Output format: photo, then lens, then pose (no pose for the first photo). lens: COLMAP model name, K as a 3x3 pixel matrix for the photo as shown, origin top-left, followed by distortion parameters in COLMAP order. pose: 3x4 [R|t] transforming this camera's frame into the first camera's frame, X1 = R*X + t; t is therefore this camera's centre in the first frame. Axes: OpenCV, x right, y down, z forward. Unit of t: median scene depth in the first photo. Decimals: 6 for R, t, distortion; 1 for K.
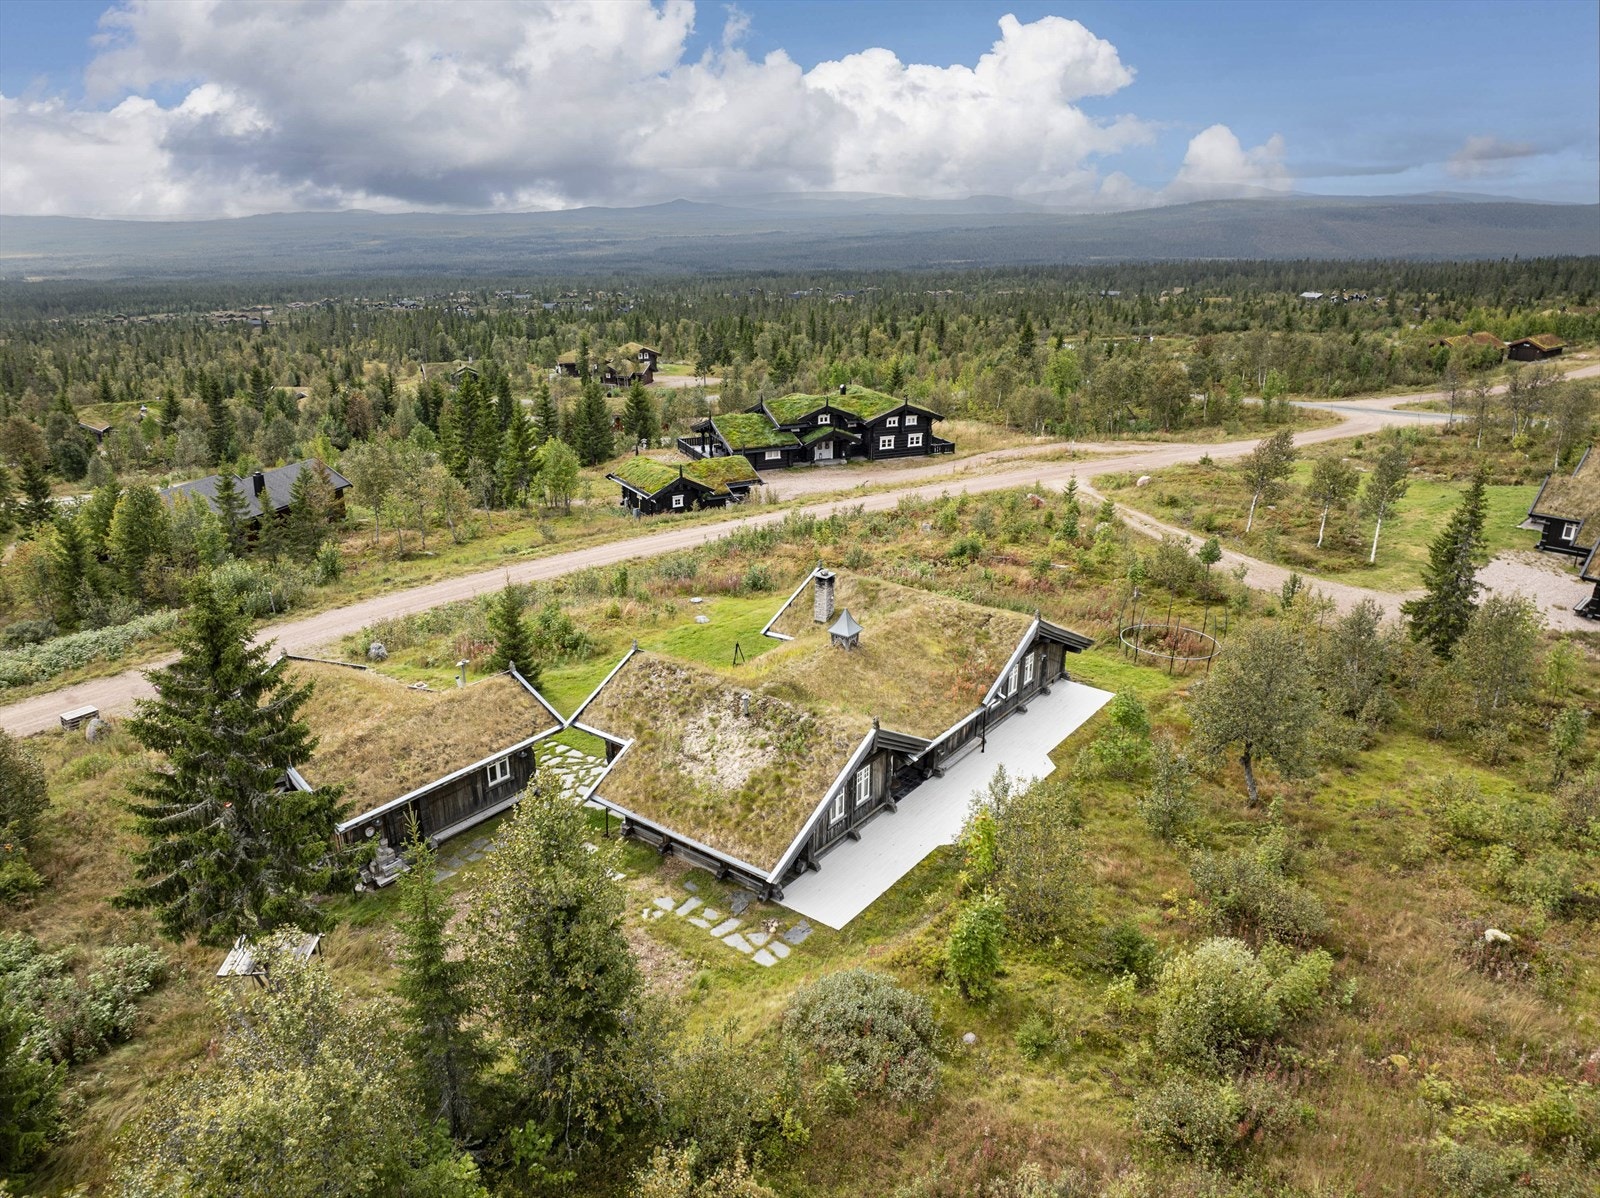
lens RADIAL K [[1099.5, 0, 800.0], [0, 1099.5, 599.0], [0, 0, 1]] dist [-0.003490, 0.000261]
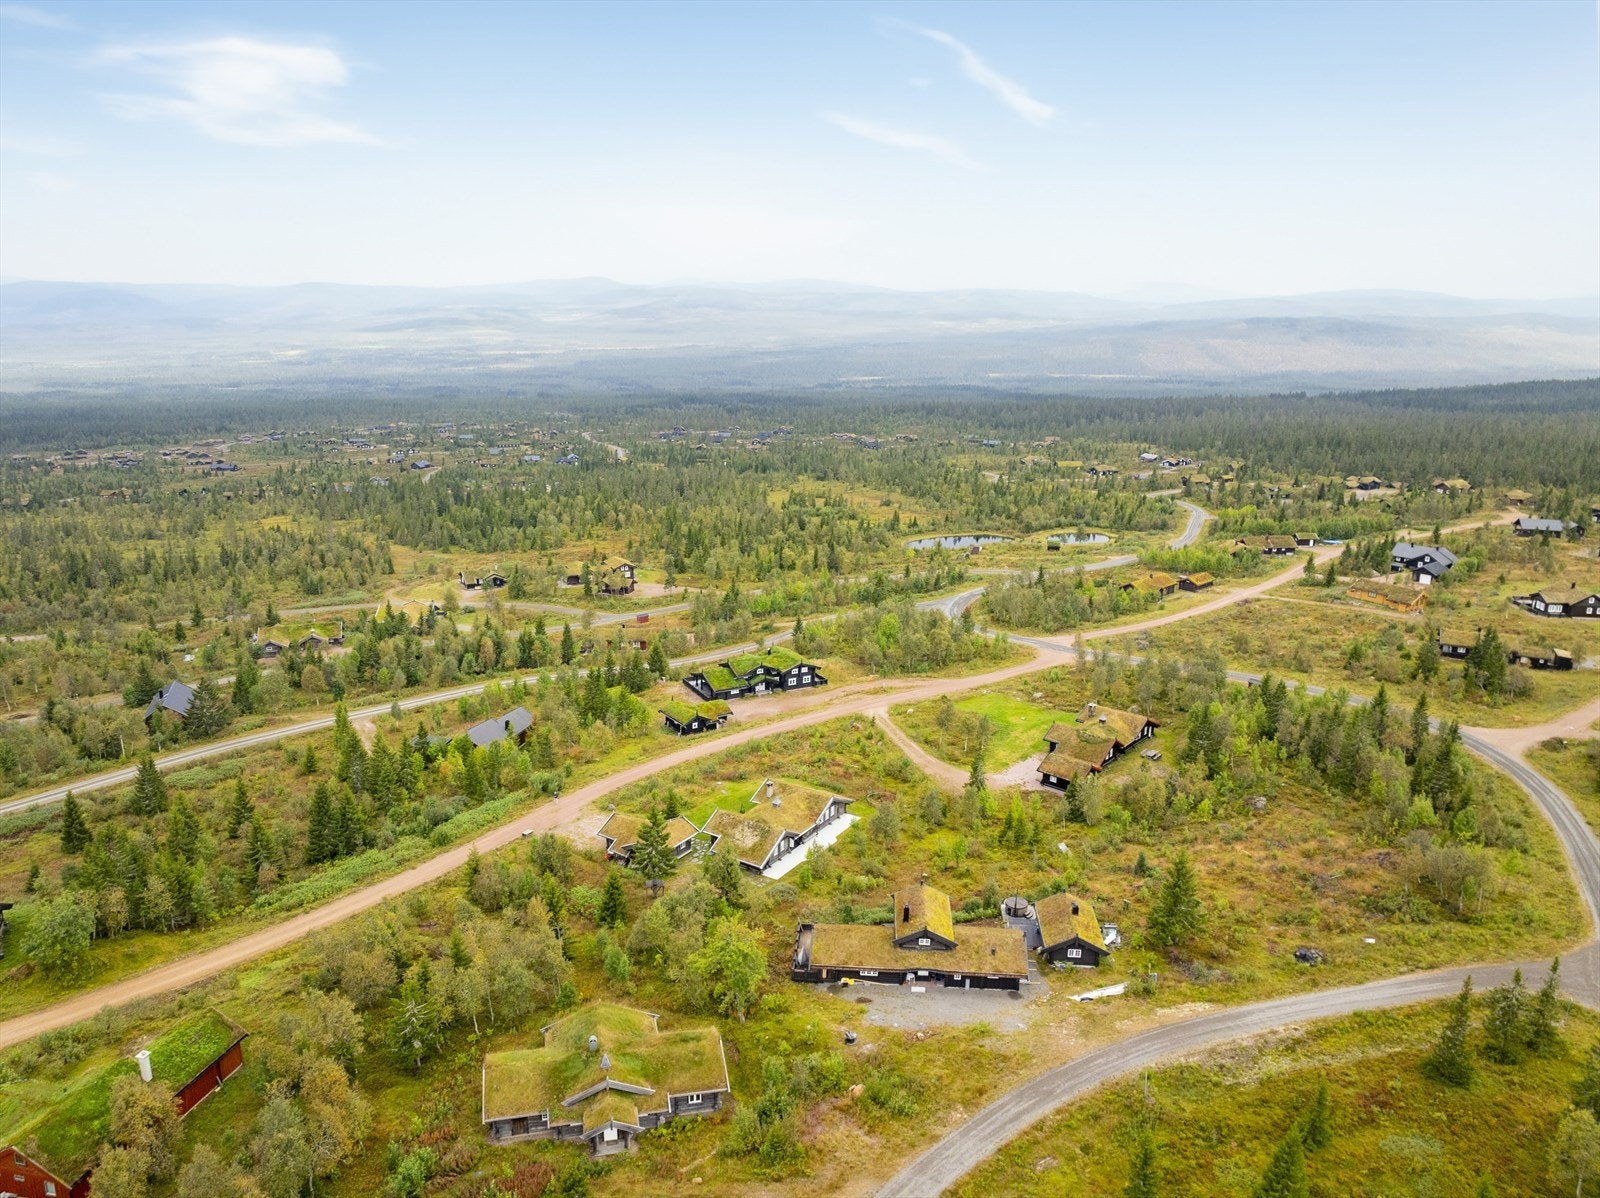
lens RADIAL K [[1099.5, 0, 800.0], [0, 1099.5, 599.0], [0, 0, 1]] dist [-0.003490, 0.000261]
pose [[0.997044, -0.005264, 0.076649, -0.060709], [0.012151, 0.995898, -0.089662, -0.122364], [-0.075863, 0.090329, 0.993018, -1.031346]]
